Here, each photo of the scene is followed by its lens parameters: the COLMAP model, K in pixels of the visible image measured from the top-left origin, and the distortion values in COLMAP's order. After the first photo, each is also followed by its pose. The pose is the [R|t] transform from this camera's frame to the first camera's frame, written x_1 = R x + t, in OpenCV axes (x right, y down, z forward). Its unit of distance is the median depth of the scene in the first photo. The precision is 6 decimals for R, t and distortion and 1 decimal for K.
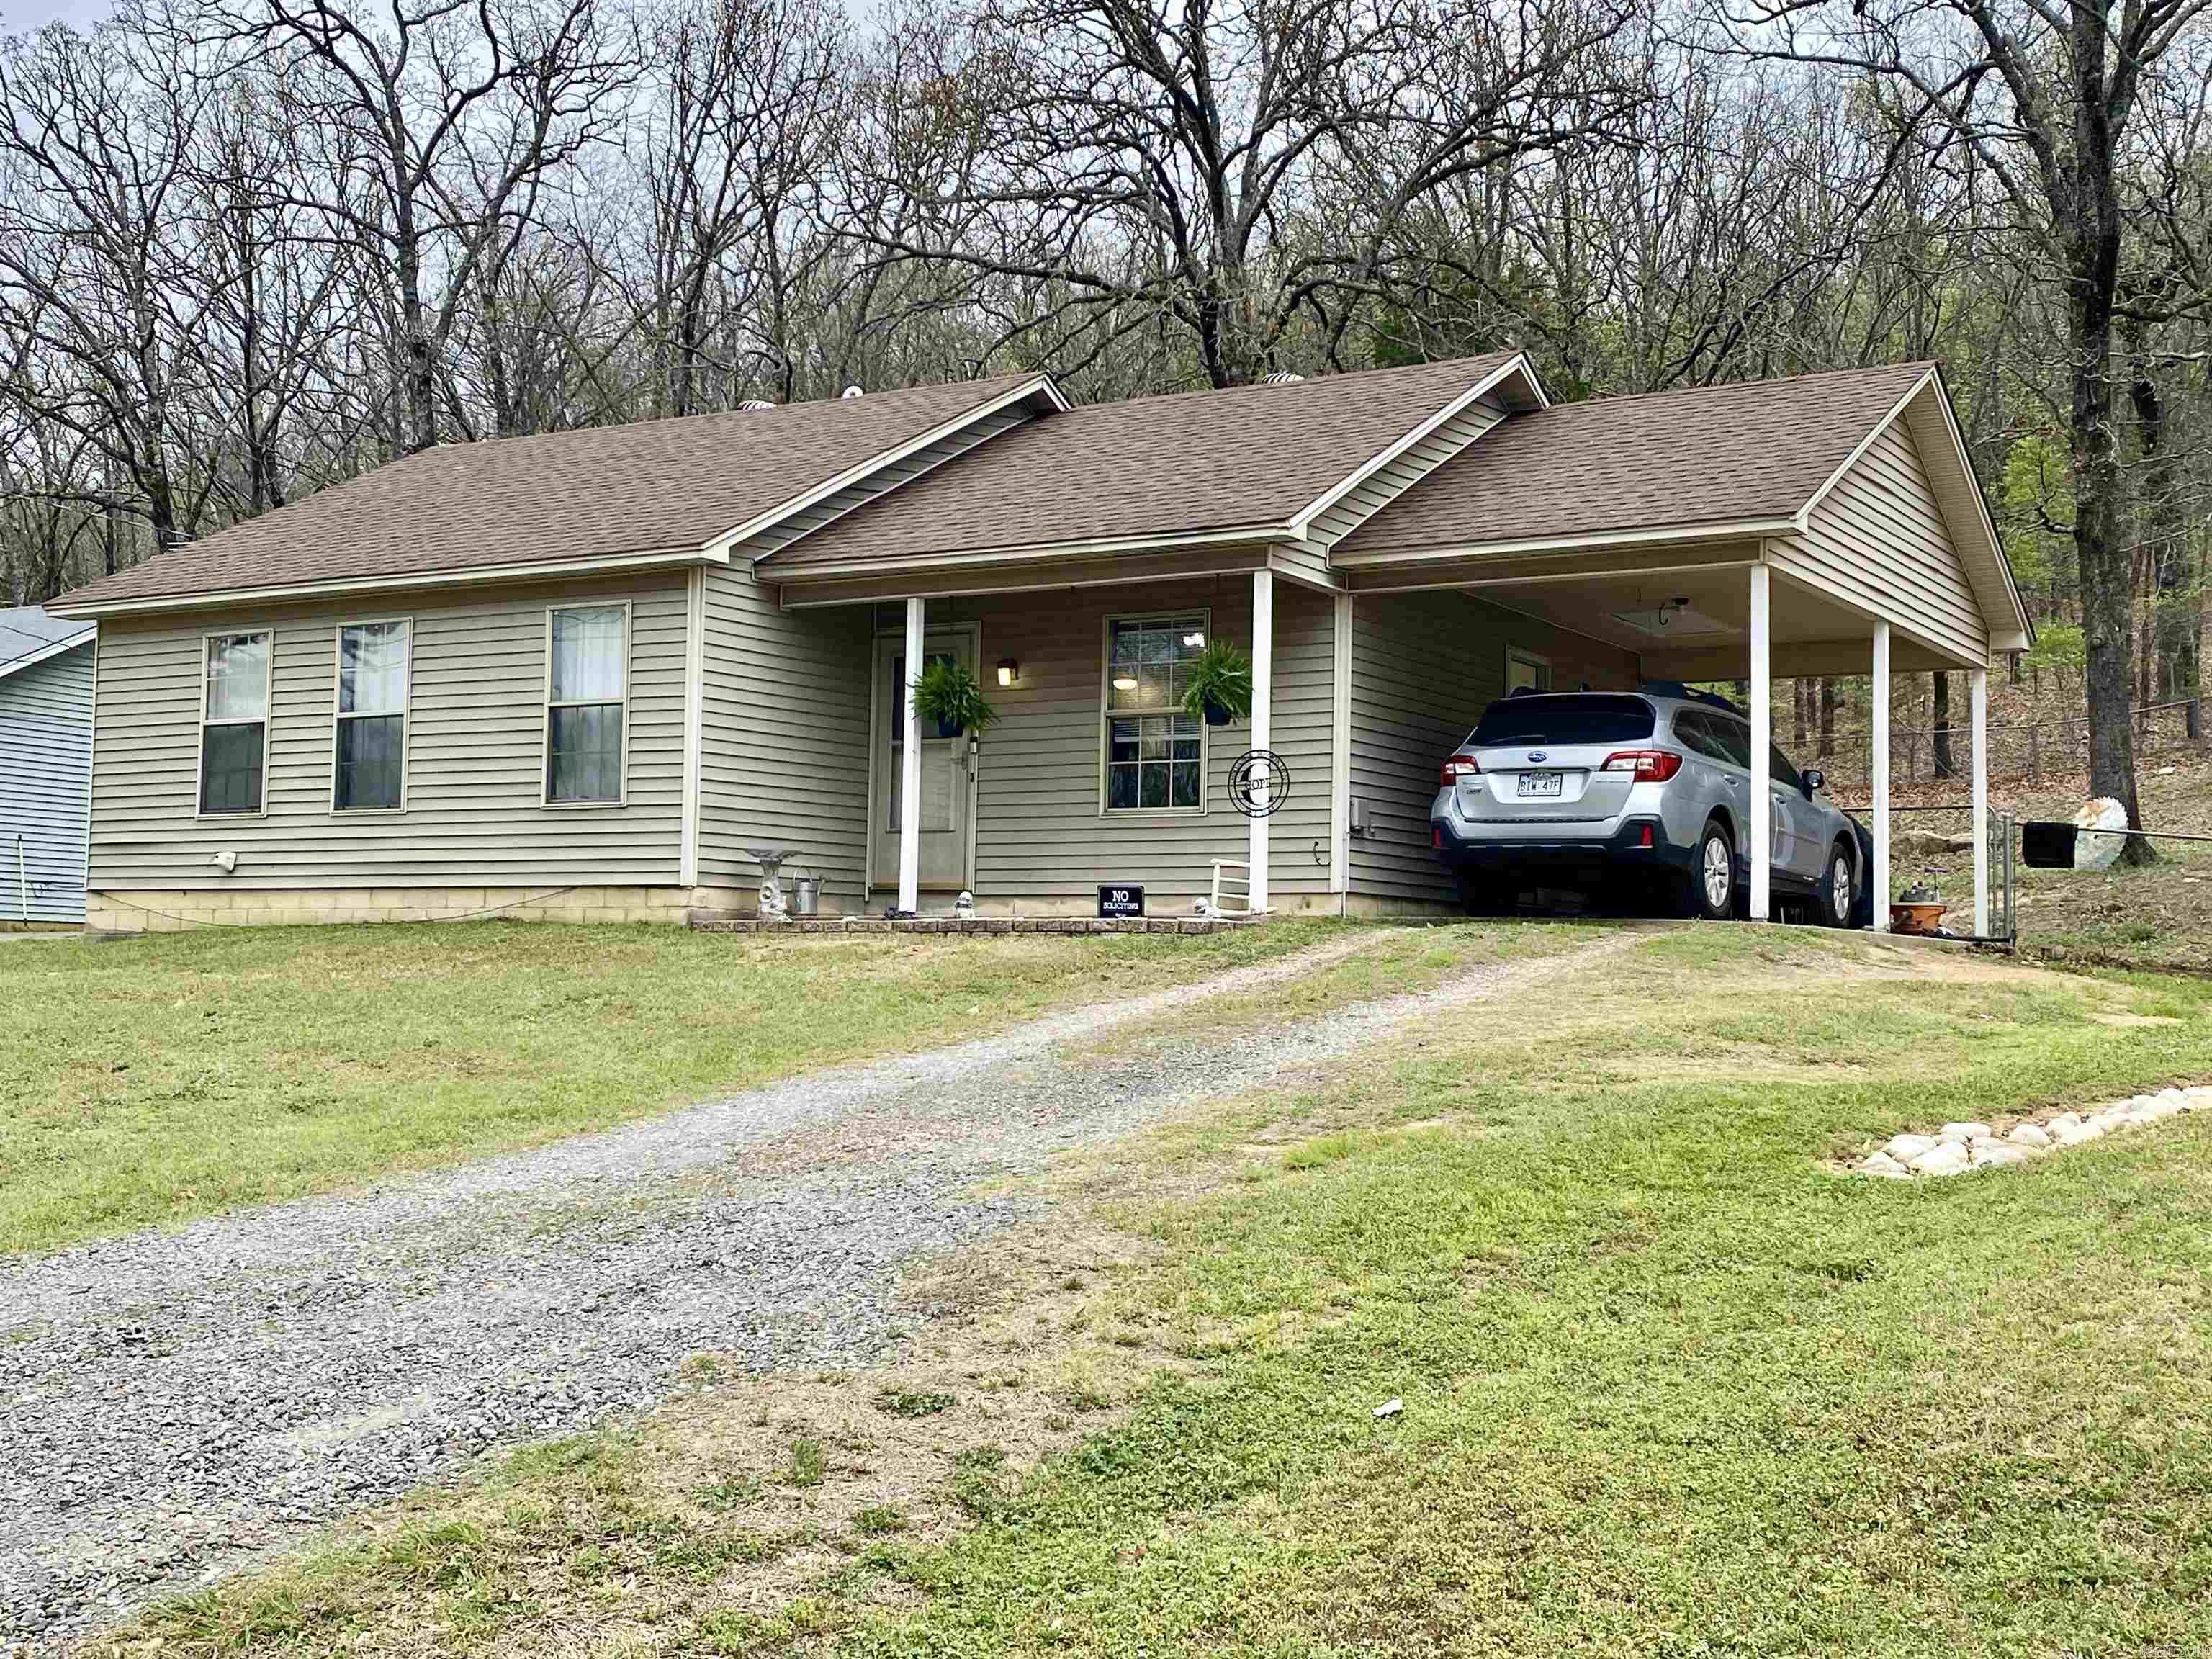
lens RADIAL K [[2577.4, 0, 1106.0], [0, 2577.4, 829.5], [0, 0, 1]] dist [0.170510, -0.478840]
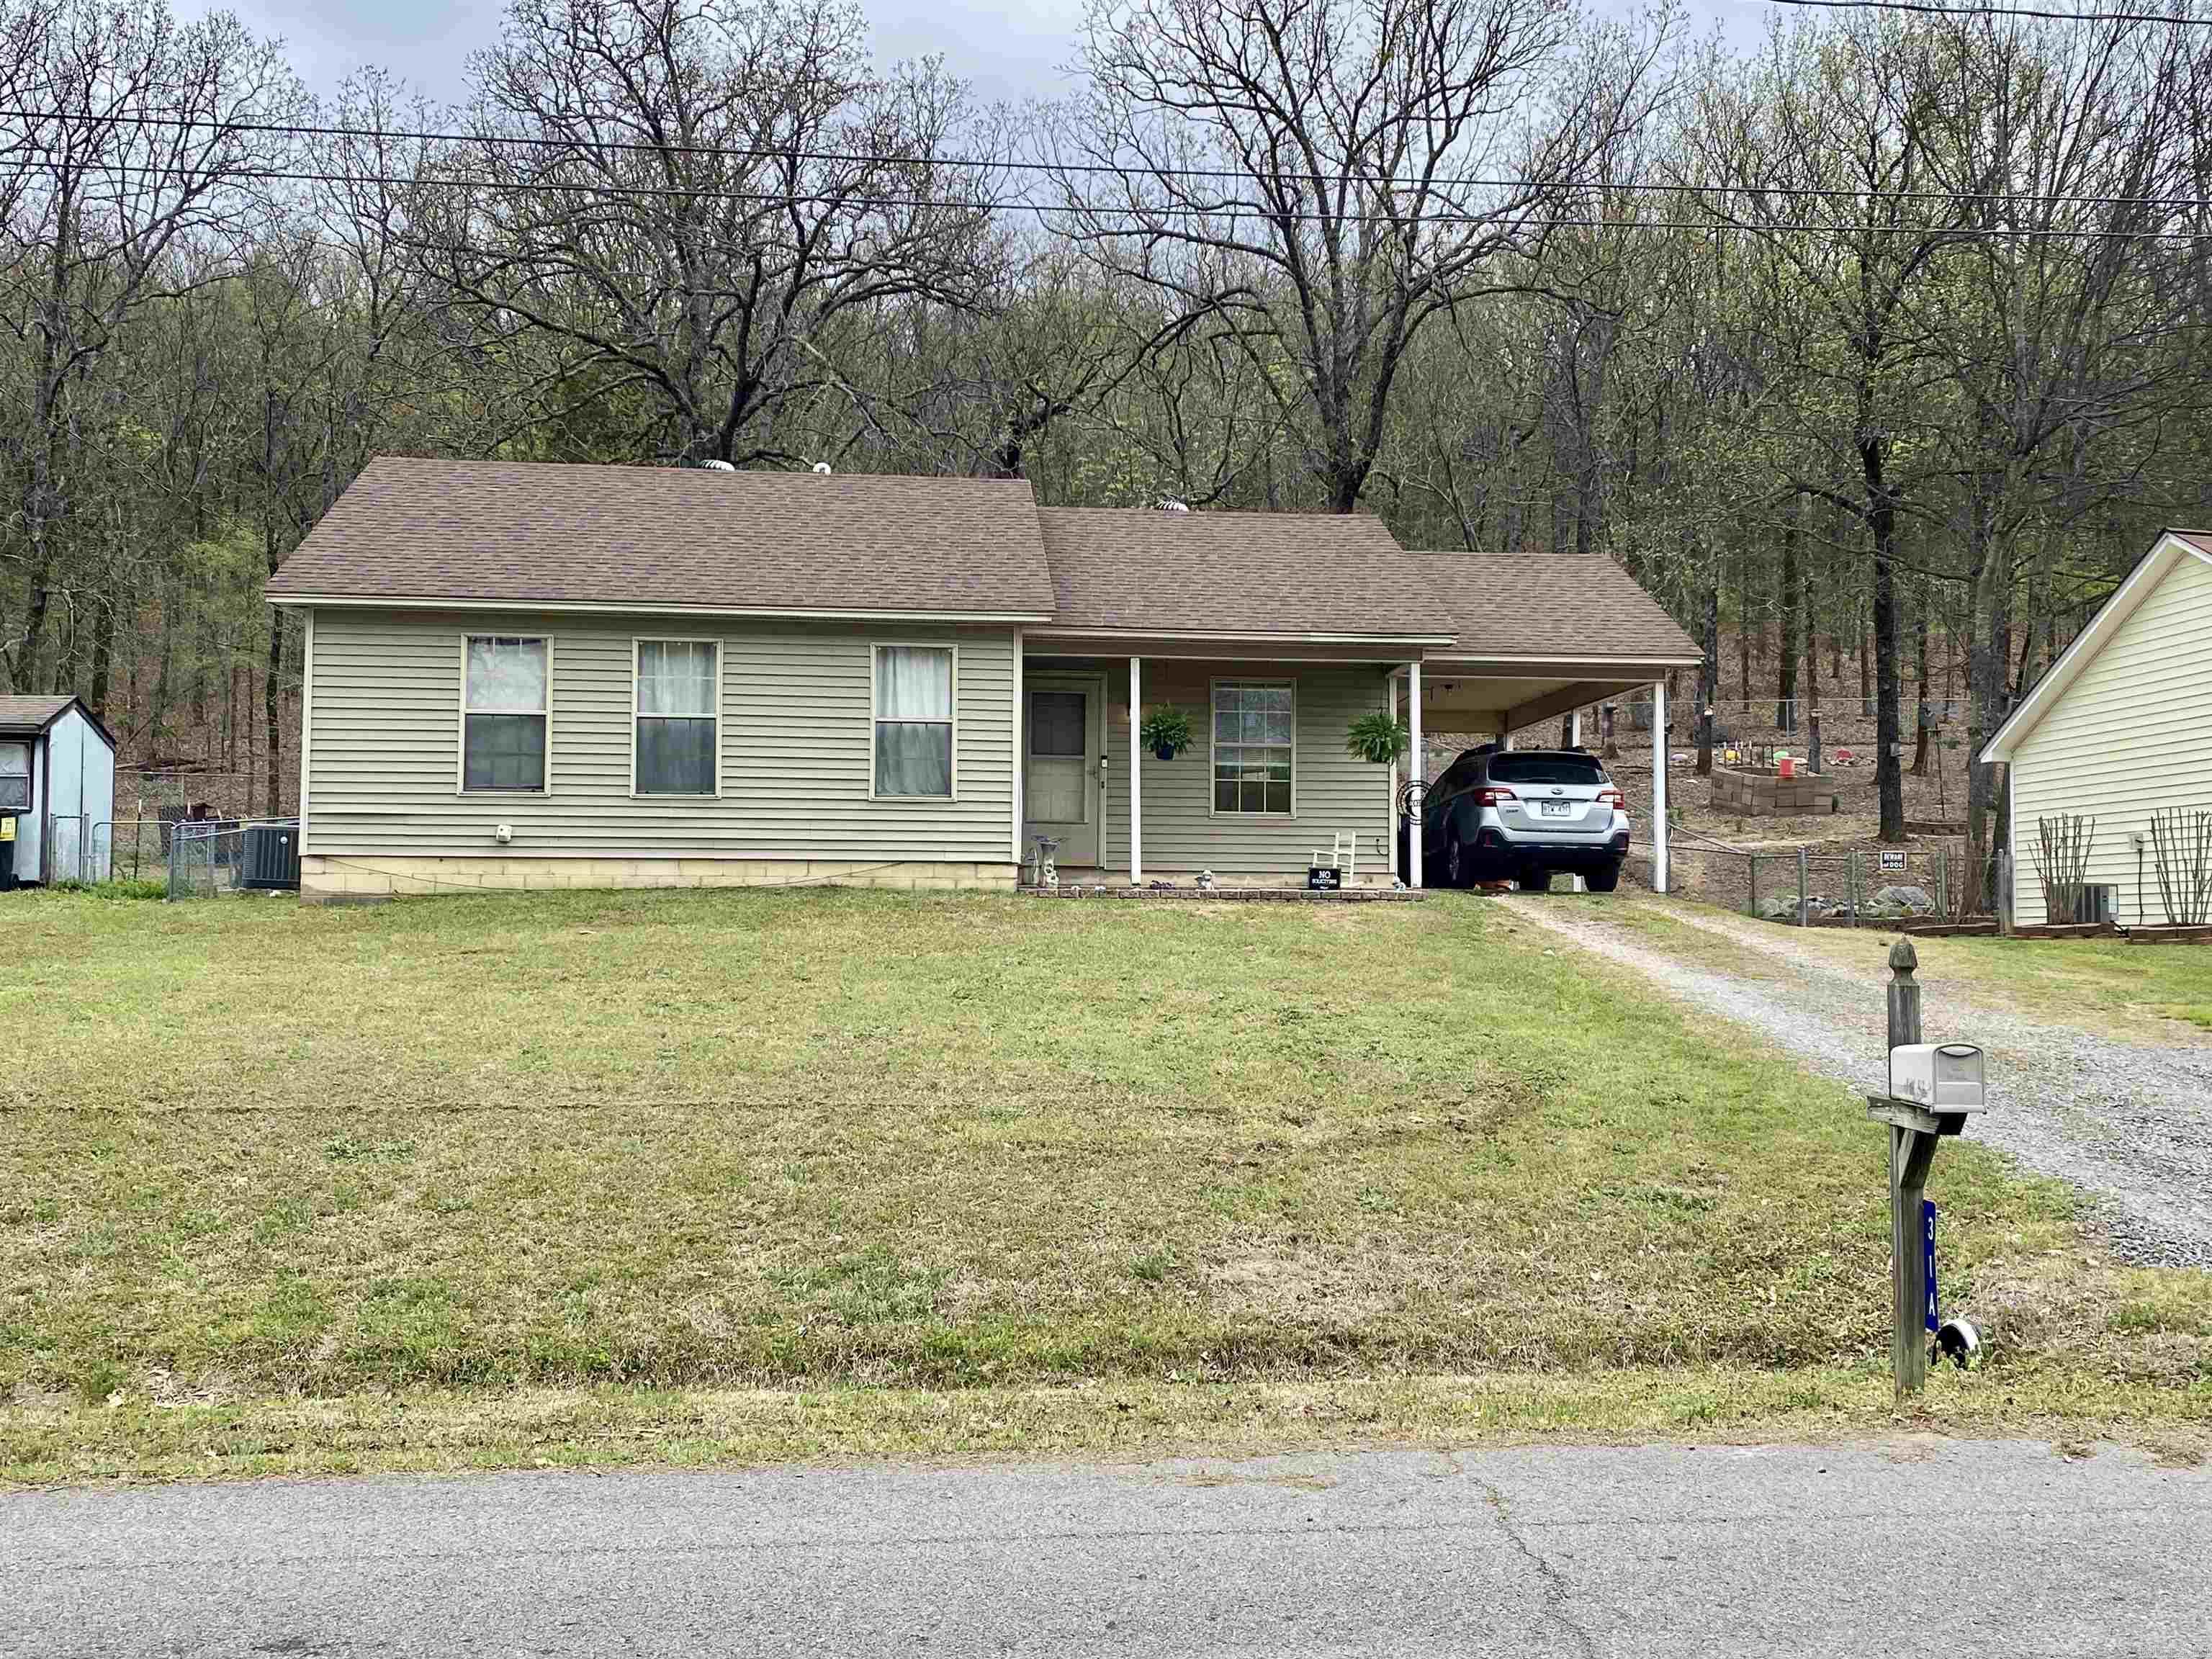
lens RADIAL K [[2216.5, 0, 1106.0], [0, 2216.5, 829.5], [0, 0, 1]] dist [0.185881, -0.456969]
pose [[0.793134, 0.019010, 0.608751, -0.808452], [-0.030858, 0.999483, 0.008992, -0.007277], [-0.608265, -0.025917, 0.793310, 0.057218]]
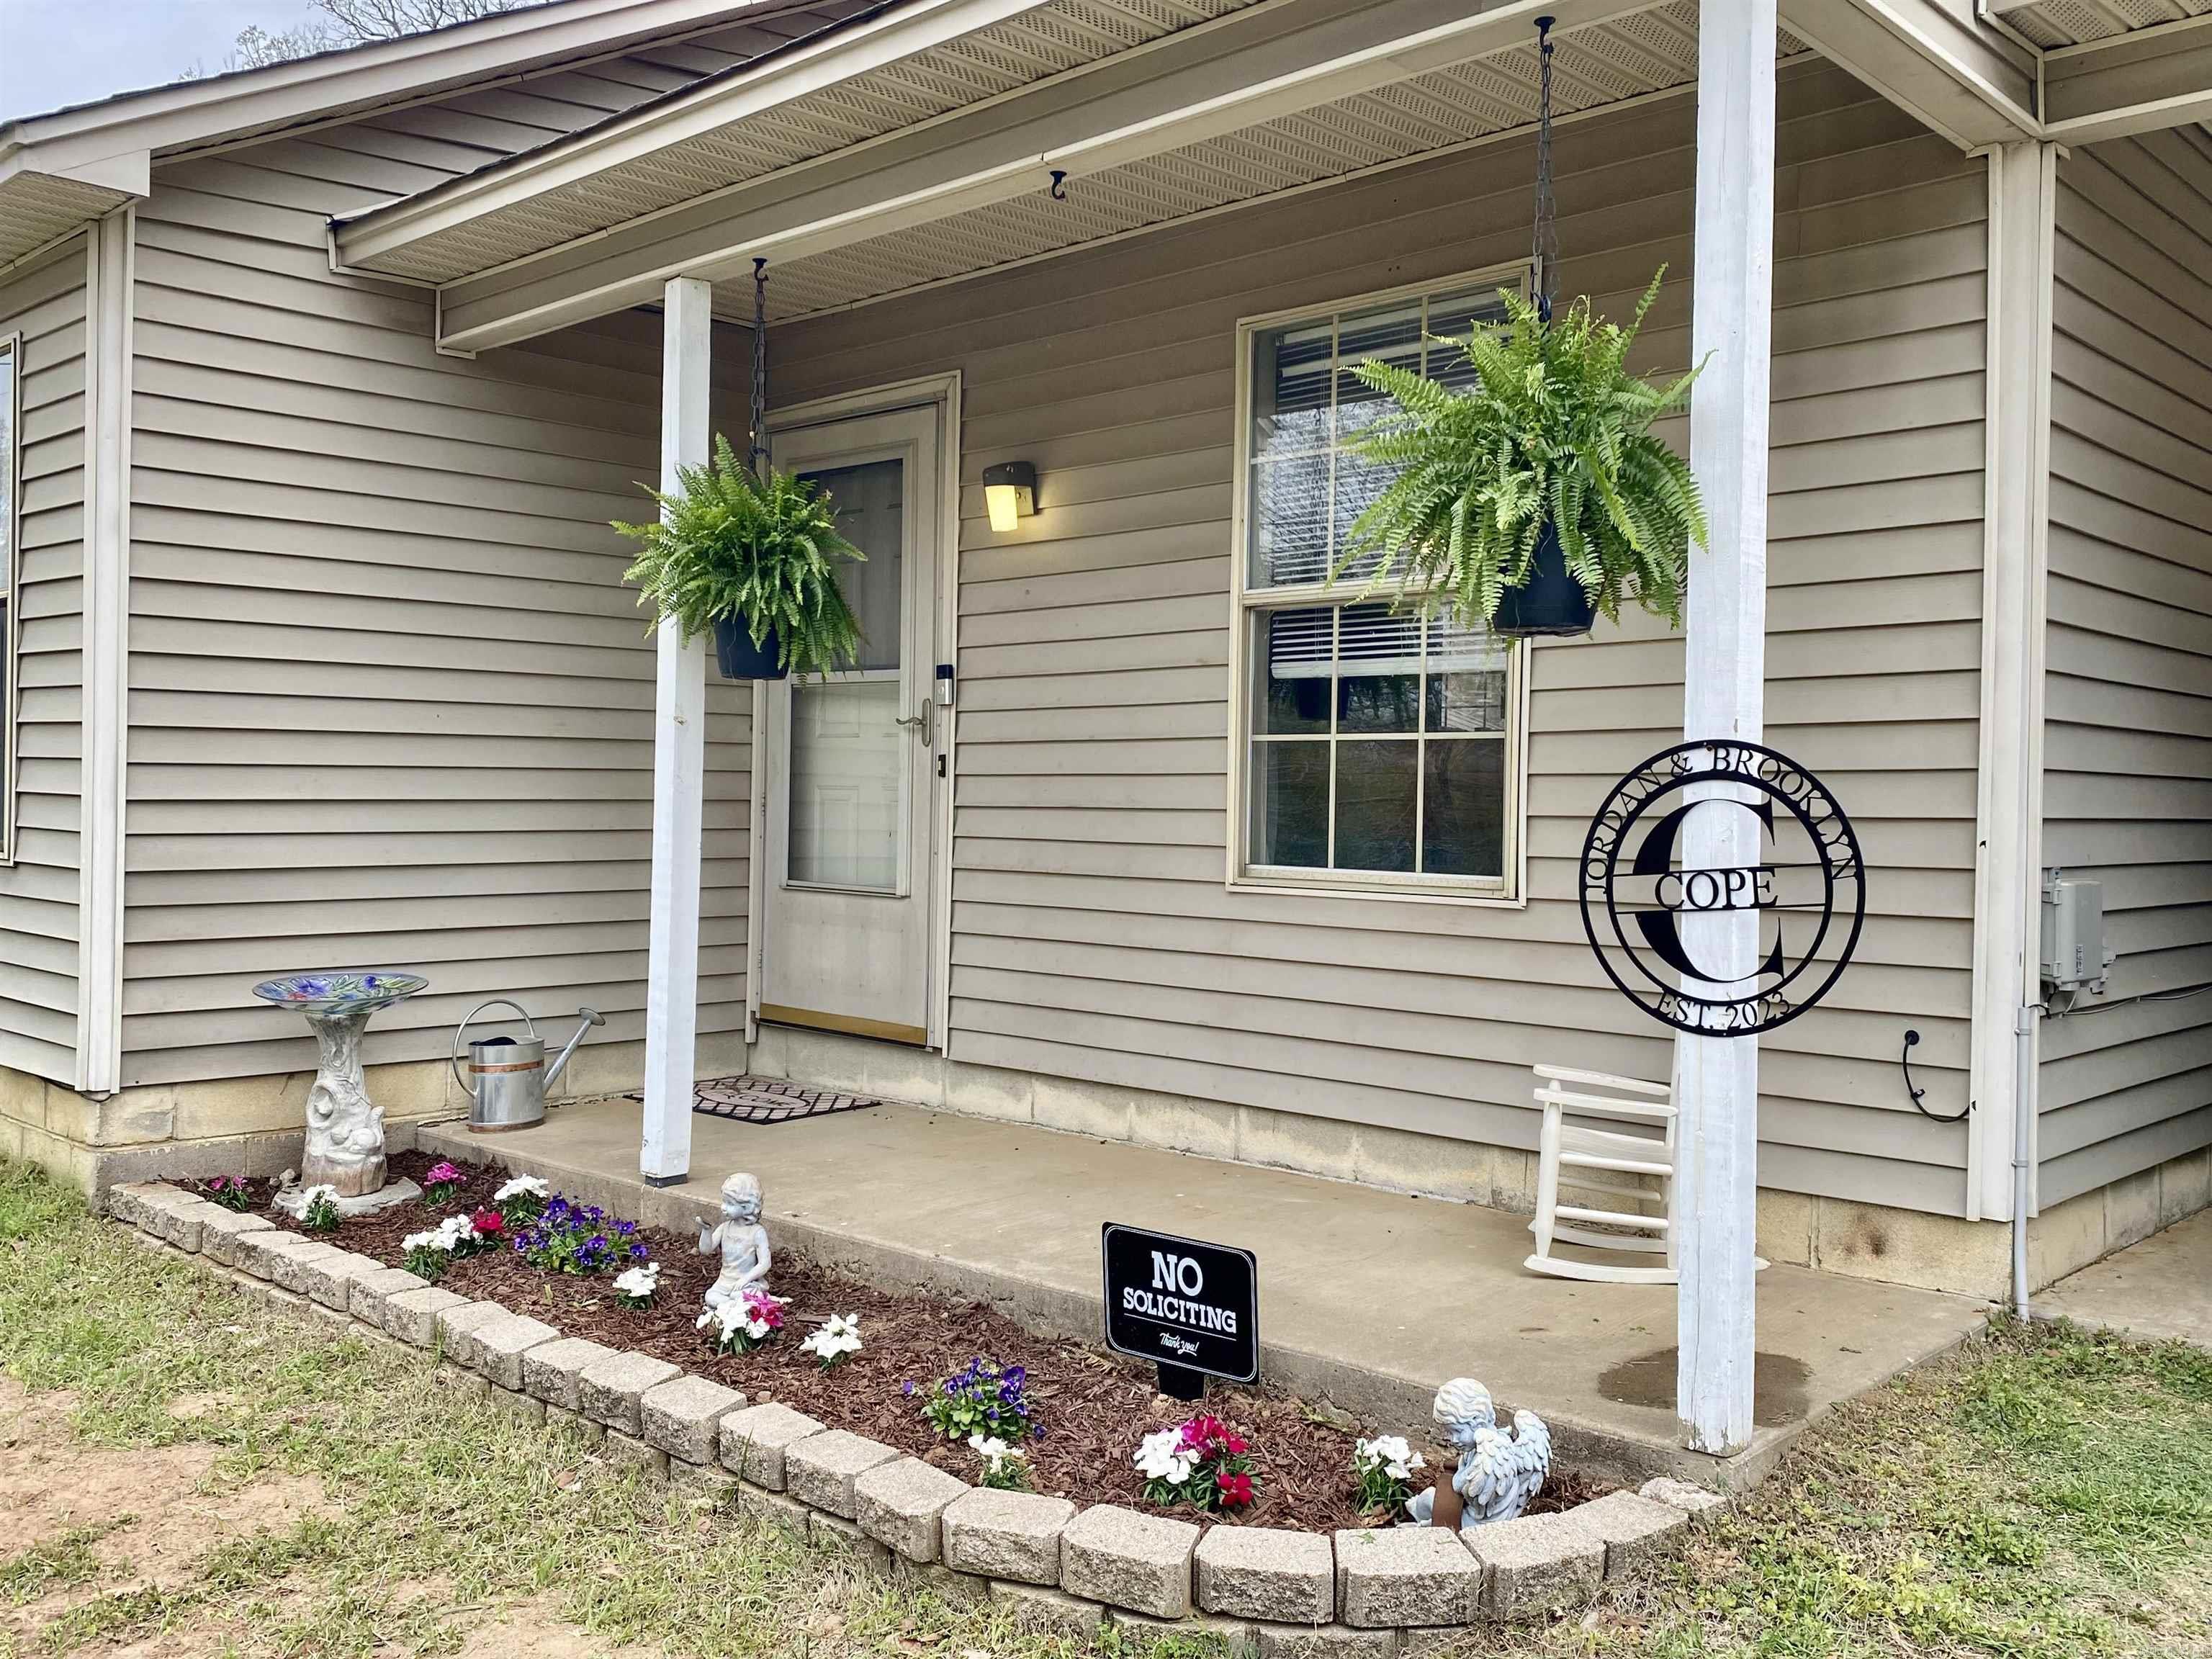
lens RADIAL K [[1947.1, 0, 1106.0], [0, 1947.1, 829.5], [0, 0, 1]] dist [0.136862, -0.295825]
pose [[0.977740, 0.001355, -0.209818, 0.038593], [0.013879, 0.997371, 0.071117, -0.033000], [0.209363, -0.072446, 0.975151, 0.739923]]
